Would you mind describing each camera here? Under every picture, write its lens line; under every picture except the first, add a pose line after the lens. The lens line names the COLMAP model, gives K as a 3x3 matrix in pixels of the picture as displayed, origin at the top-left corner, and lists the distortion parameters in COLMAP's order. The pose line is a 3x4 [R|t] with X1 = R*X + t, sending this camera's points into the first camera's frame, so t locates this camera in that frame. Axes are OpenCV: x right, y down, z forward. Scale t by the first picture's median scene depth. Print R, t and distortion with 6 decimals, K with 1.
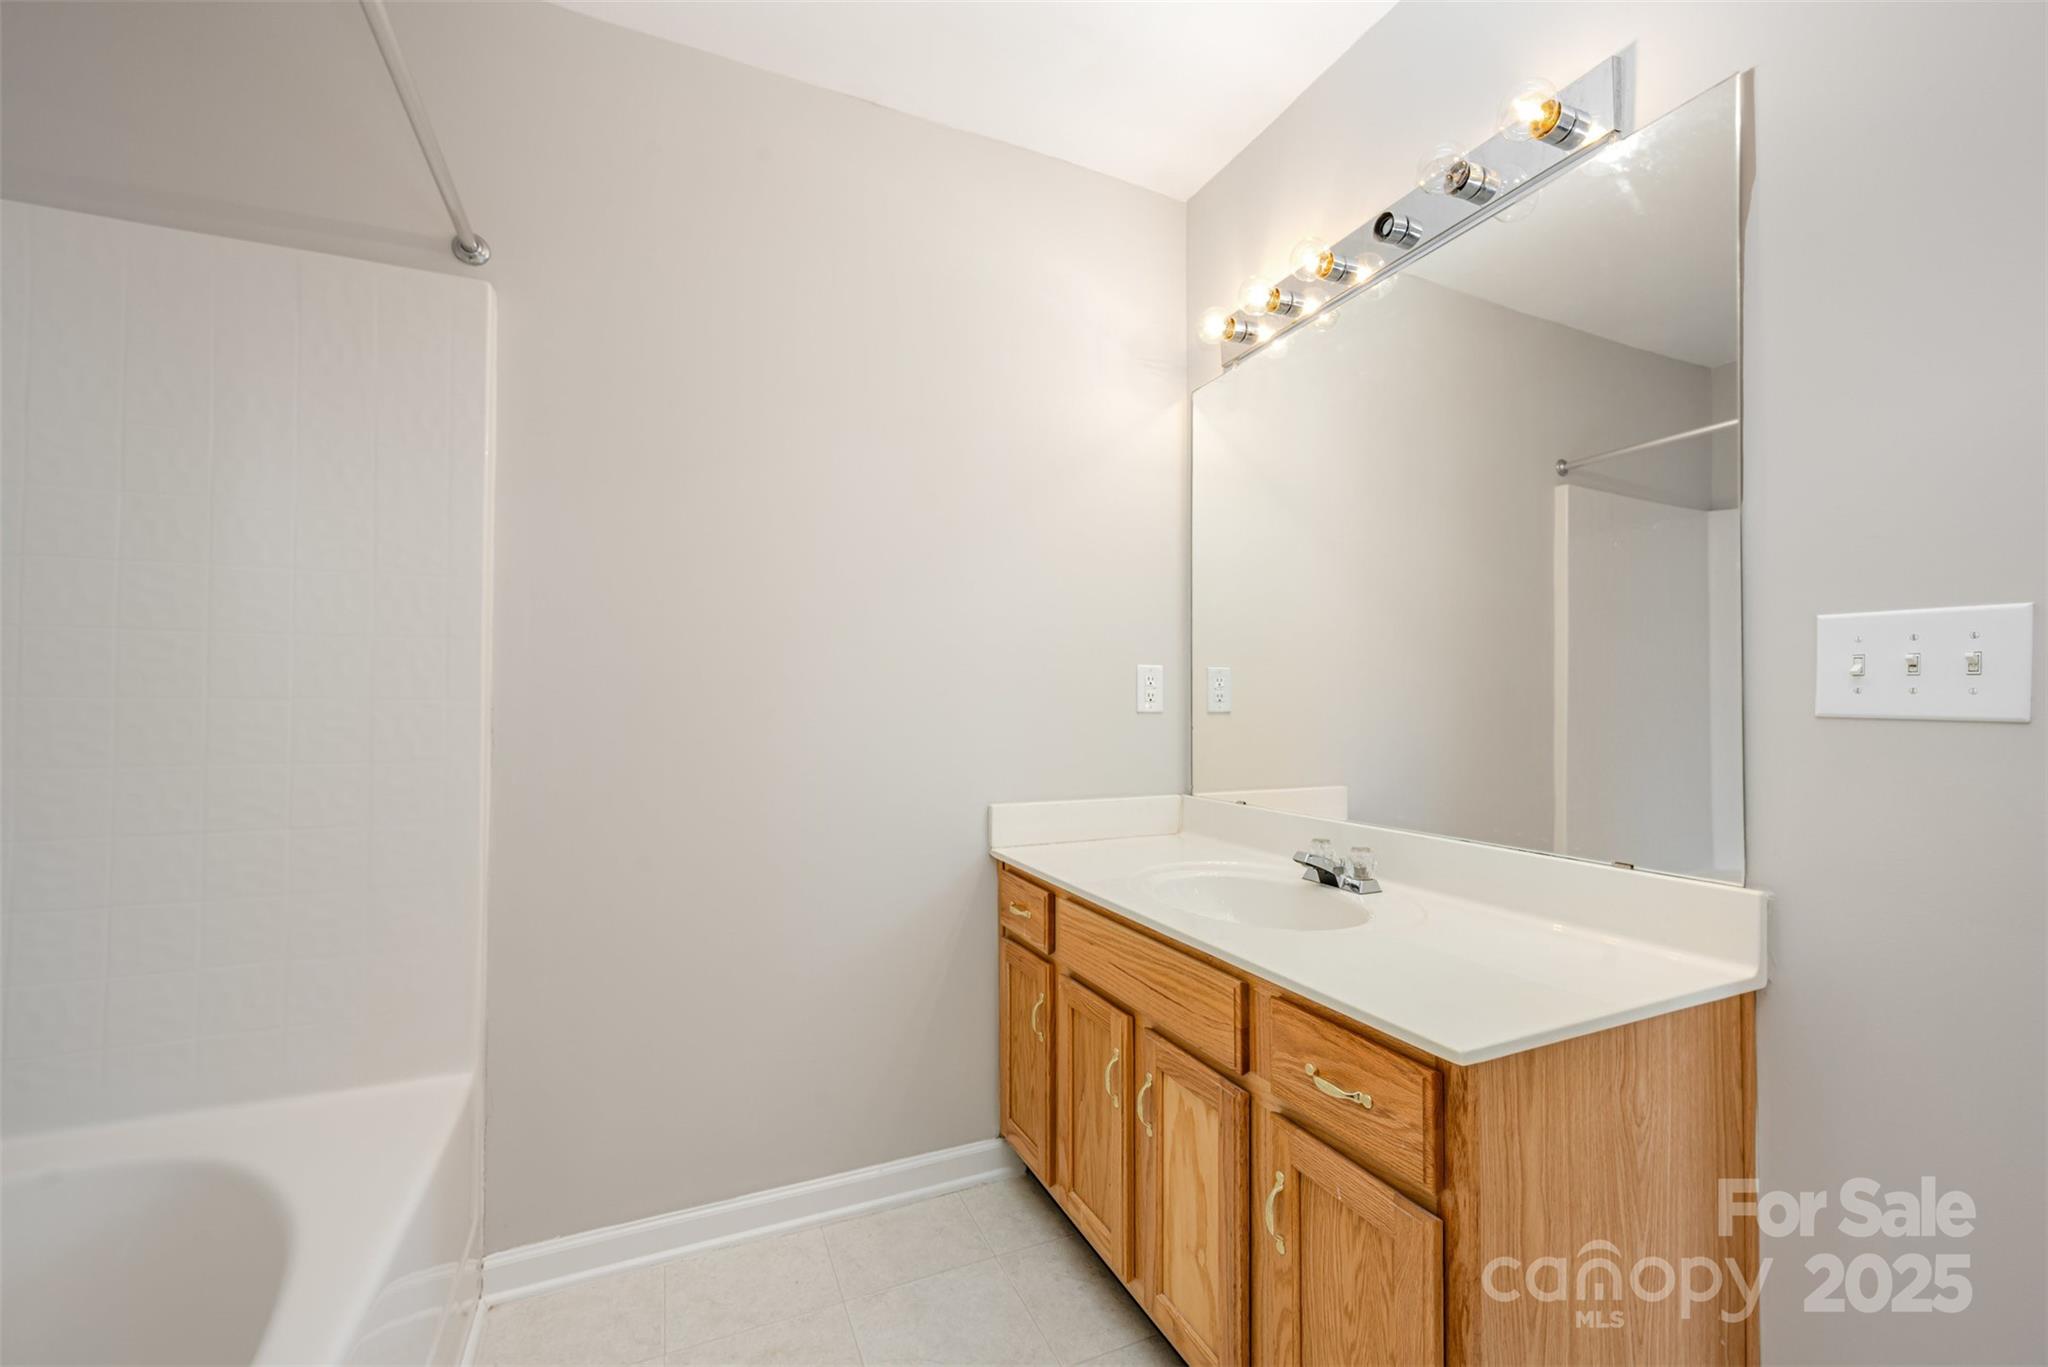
lens RADIAL K [[823.0, 0, 1029.6], [0, 823.0, 708.2], [0, 0, 1]] dist [-0.000231, 0.000022]
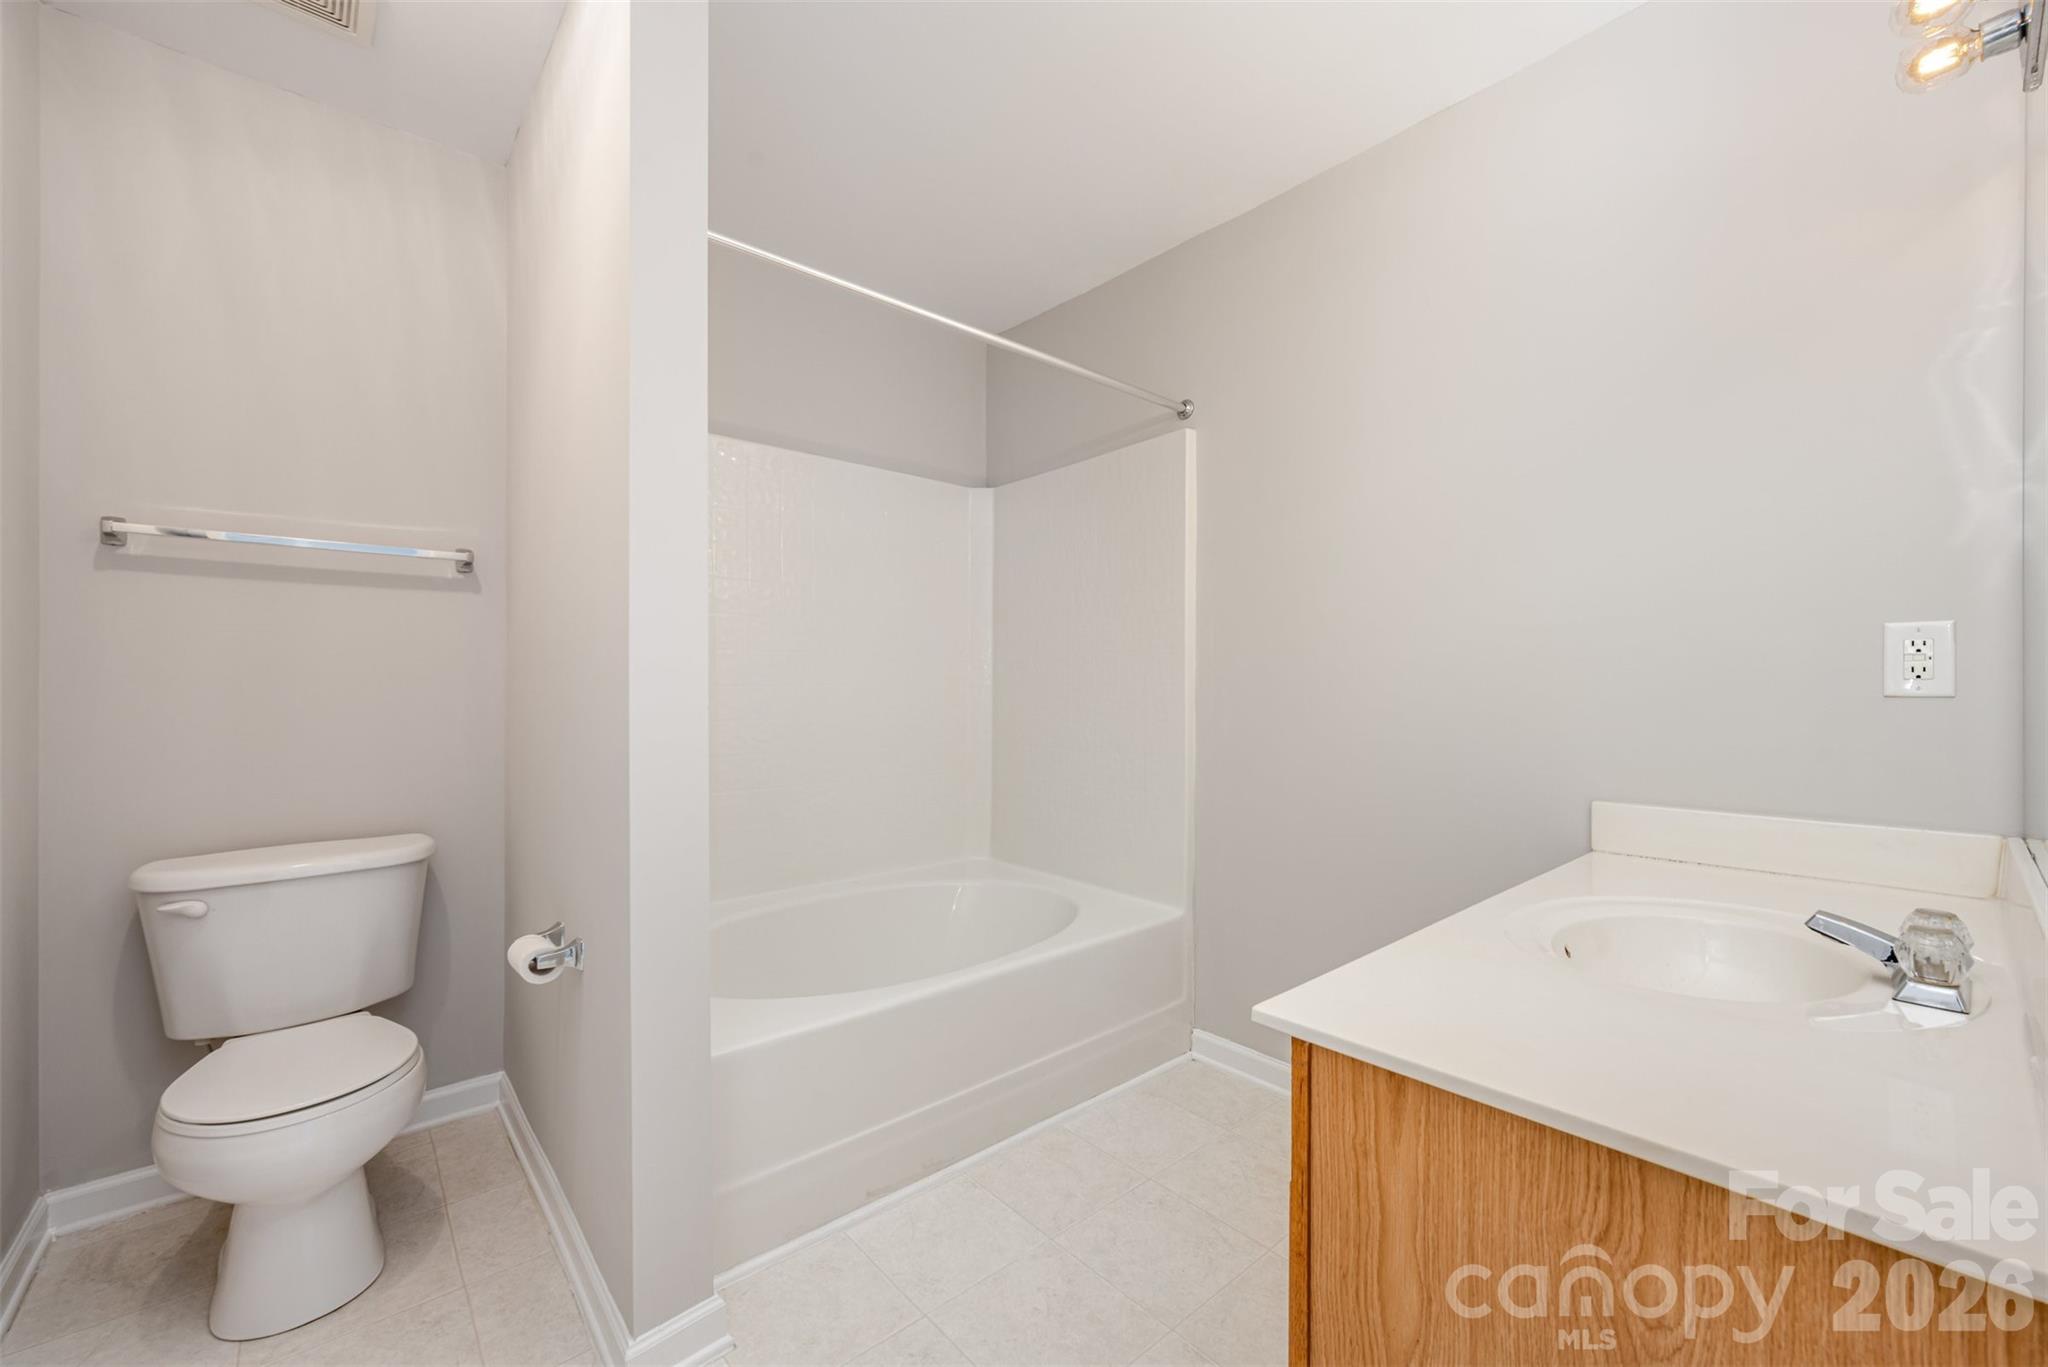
lens RADIAL K [[835.9, 0, 1026.0], [0, 835.9, 721.3], [0, 0, 1]] dist [-0.000372, 0.000003]
pose [[0.263294, 0.028553, -0.964293, 1.285437], [-0.003270, 0.999583, 0.028705, 0.017066], [0.964710, -0.004404, 0.263277, 0.377572]]
